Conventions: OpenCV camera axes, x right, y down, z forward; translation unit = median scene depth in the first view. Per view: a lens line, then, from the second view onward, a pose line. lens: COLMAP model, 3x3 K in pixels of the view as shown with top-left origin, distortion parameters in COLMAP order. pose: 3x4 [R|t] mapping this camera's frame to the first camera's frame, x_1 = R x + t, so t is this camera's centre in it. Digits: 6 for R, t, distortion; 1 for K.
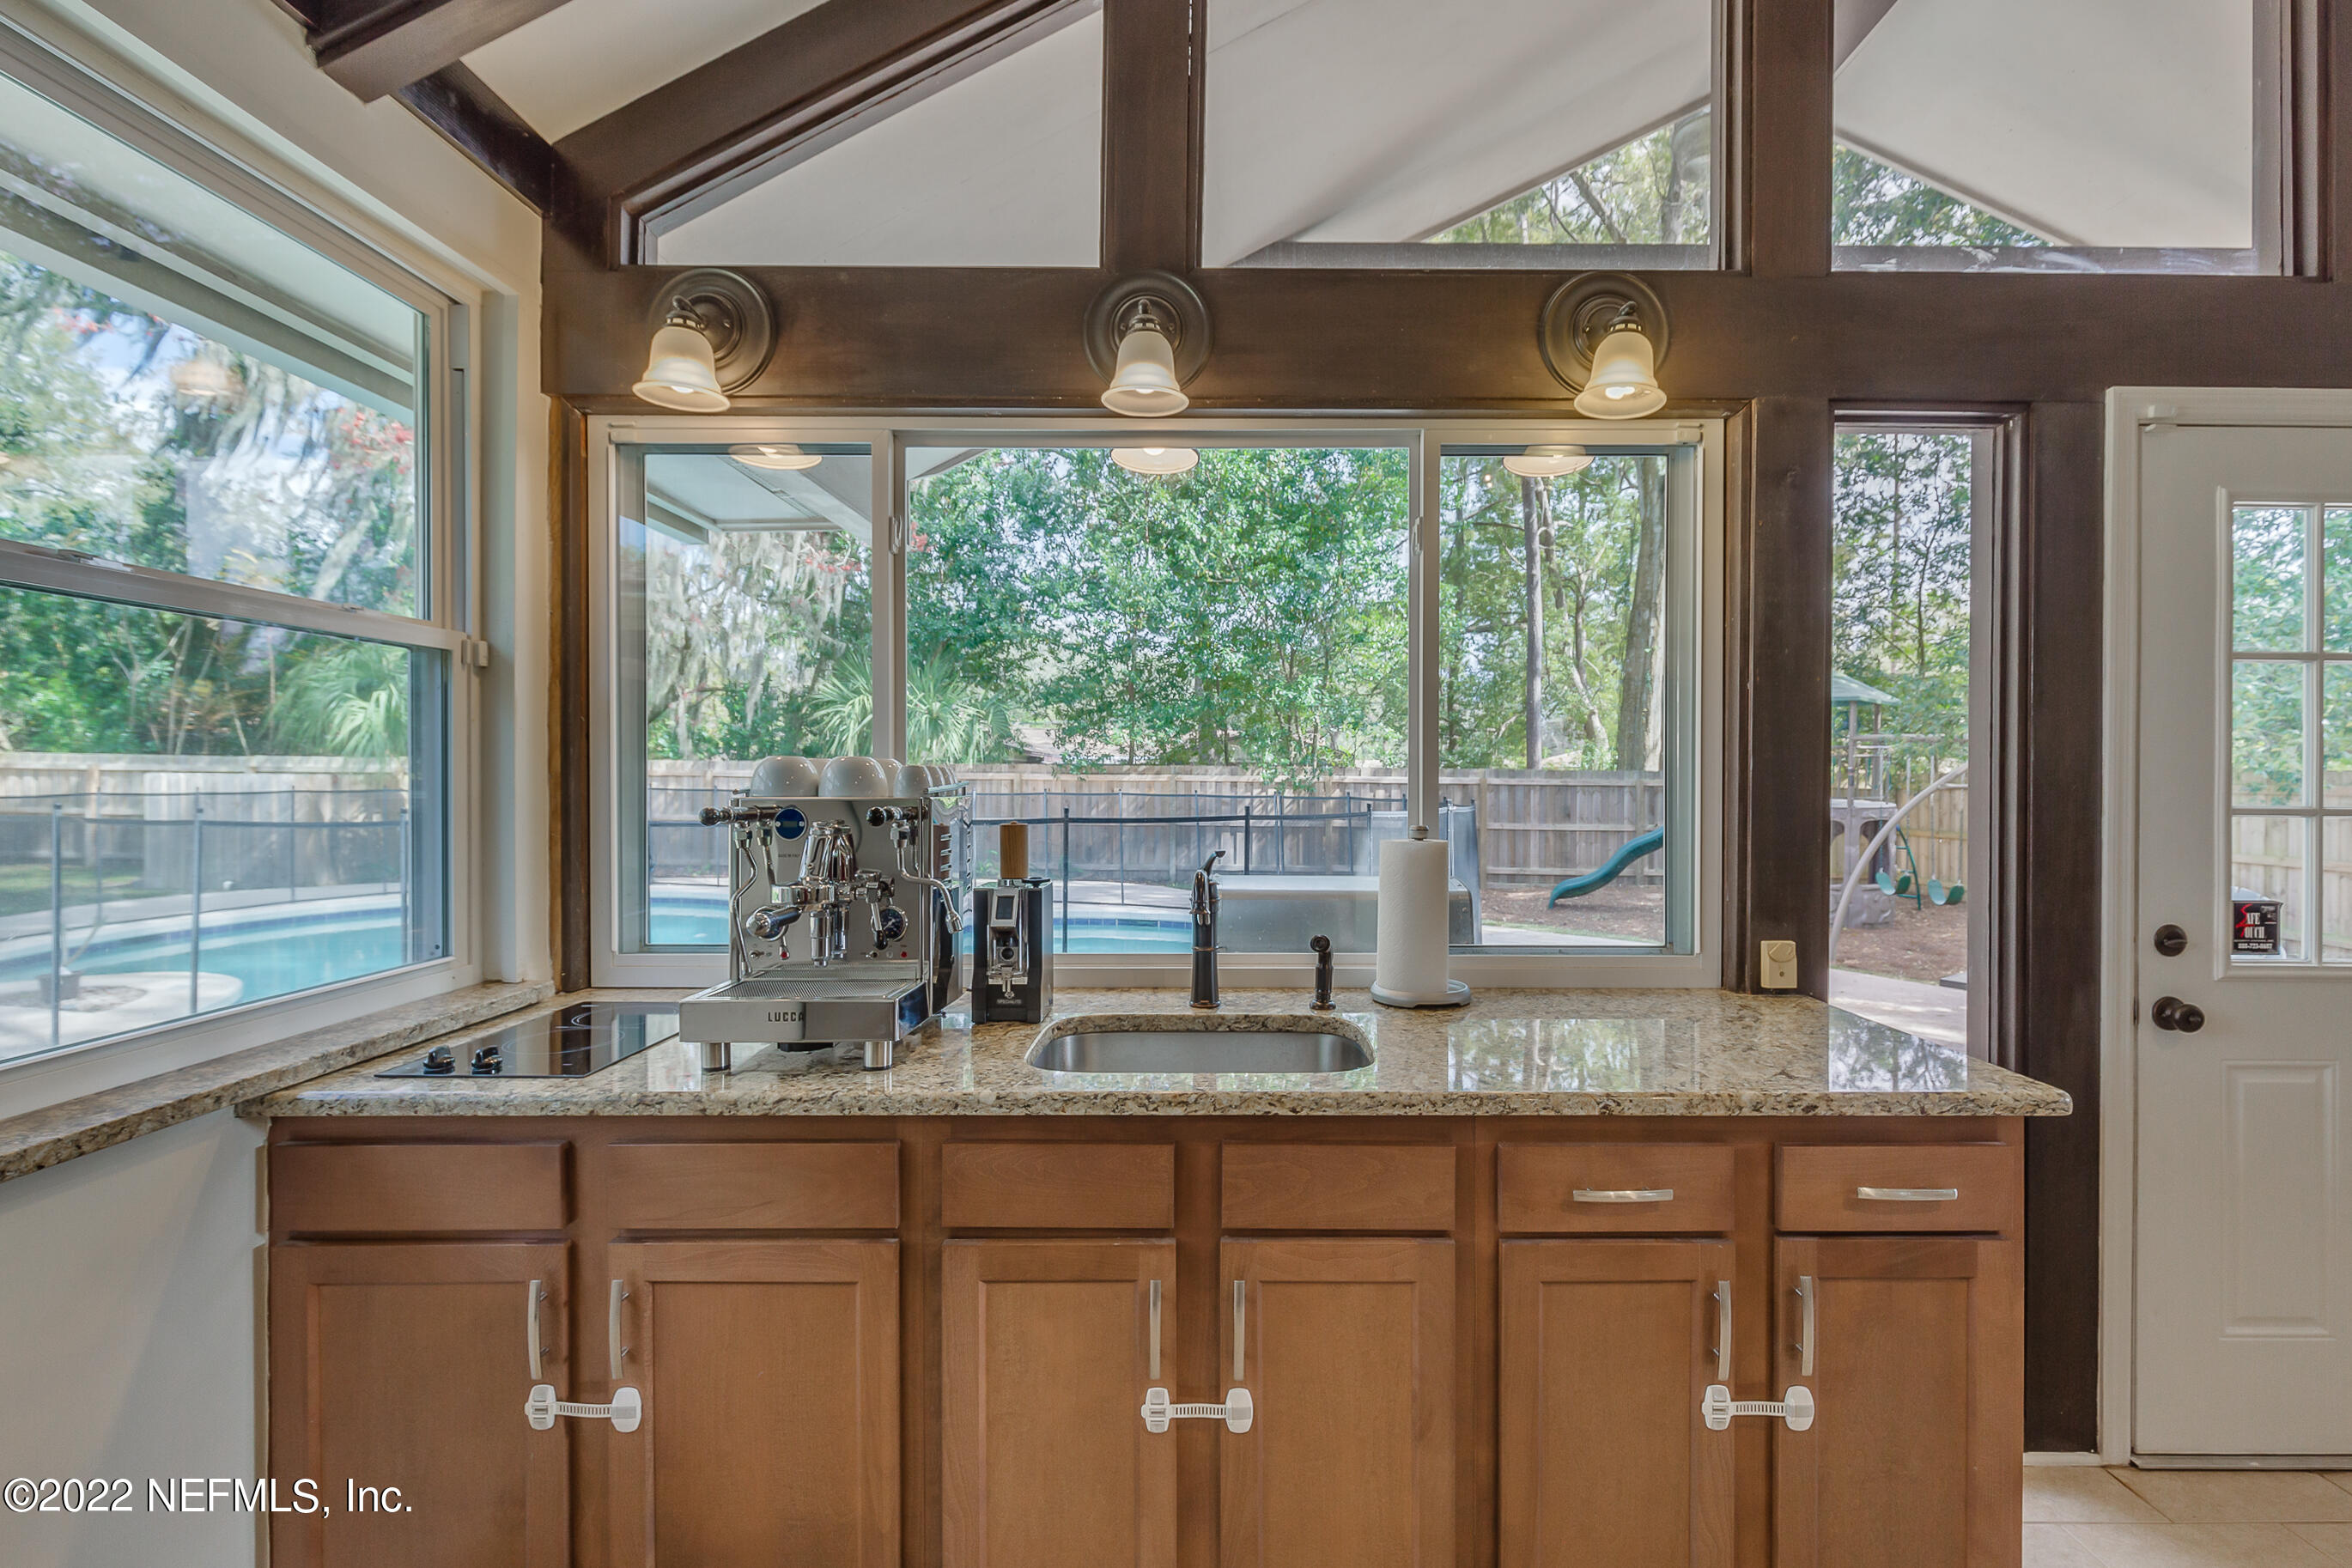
lens RADIAL K [[1072.9, 0, 1187.7], [0, 1072.9, 782.2], [0, 0, 1]] dist [0.000623, -0.000303]
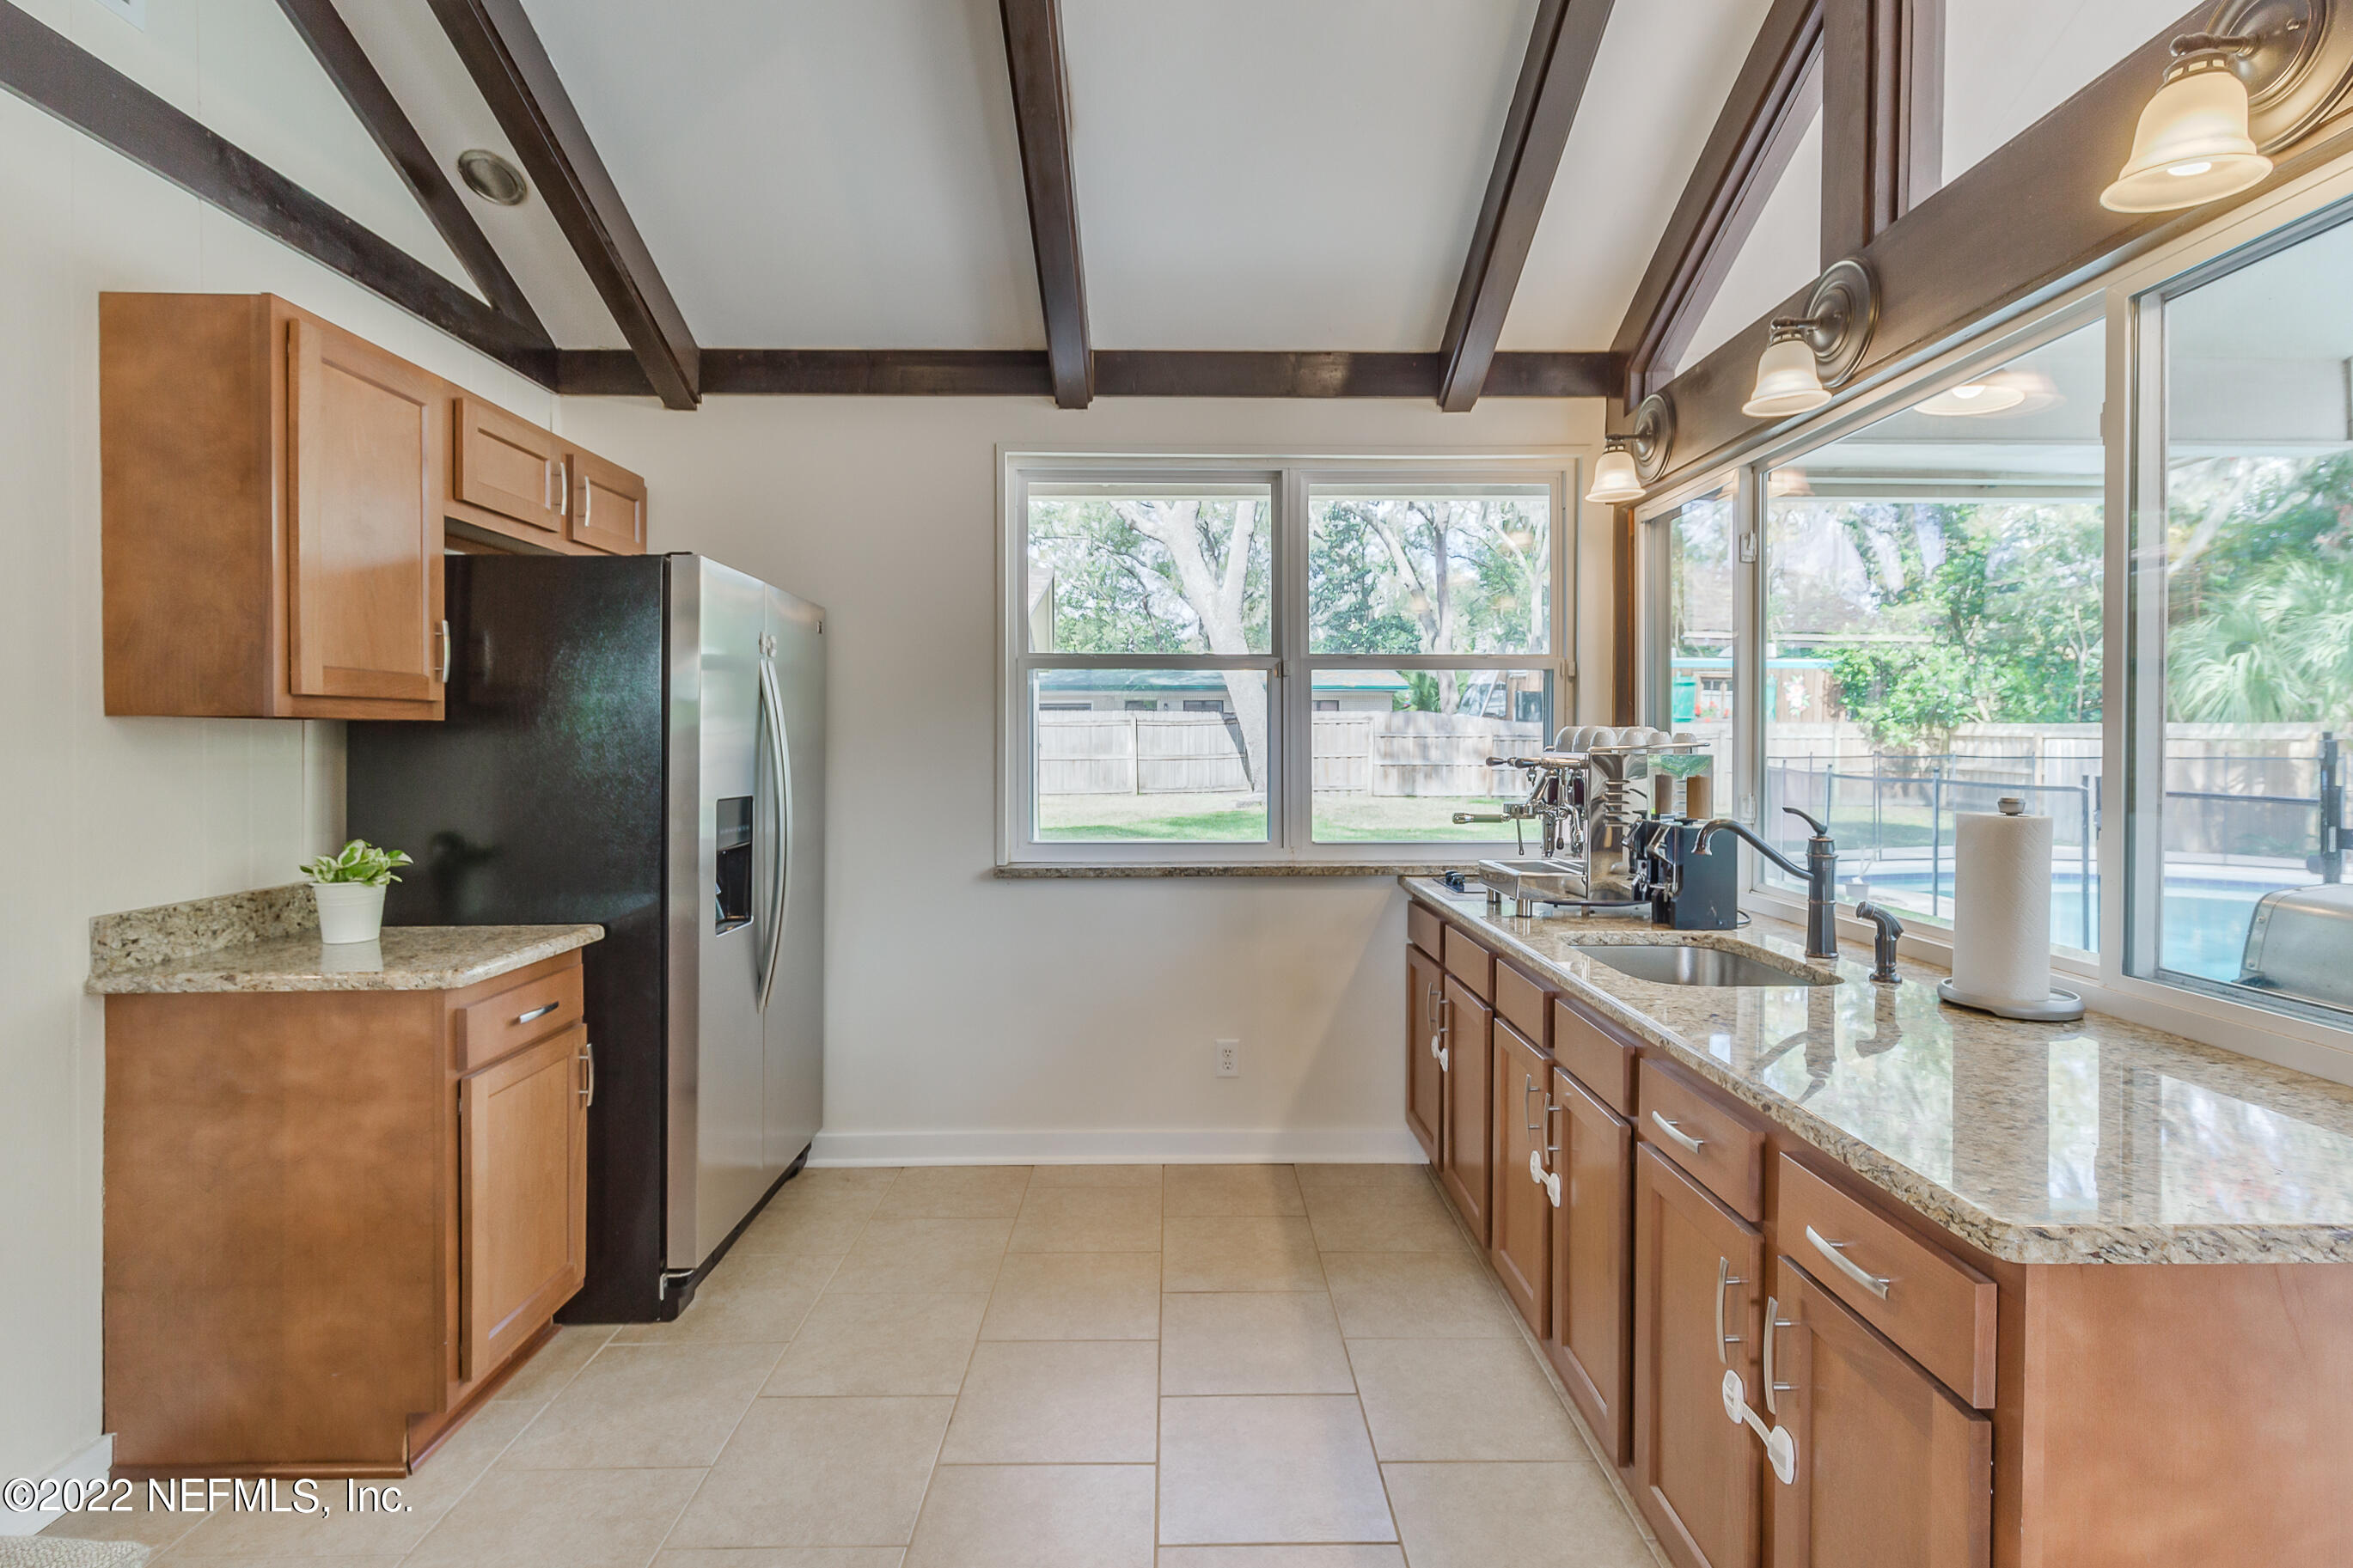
lens RADIAL K [[1073.2, 0, 1185.0], [0, 1073.2, 760.5], [0, 0, 1]] dist [0.000623, -0.000303]
pose [[0.007664, 0.020137, -0.999768, 0.188553], [-0.009554, 0.999753, 0.020064, -0.000154], [0.999925, 0.009398, 0.007855, 0.064199]]
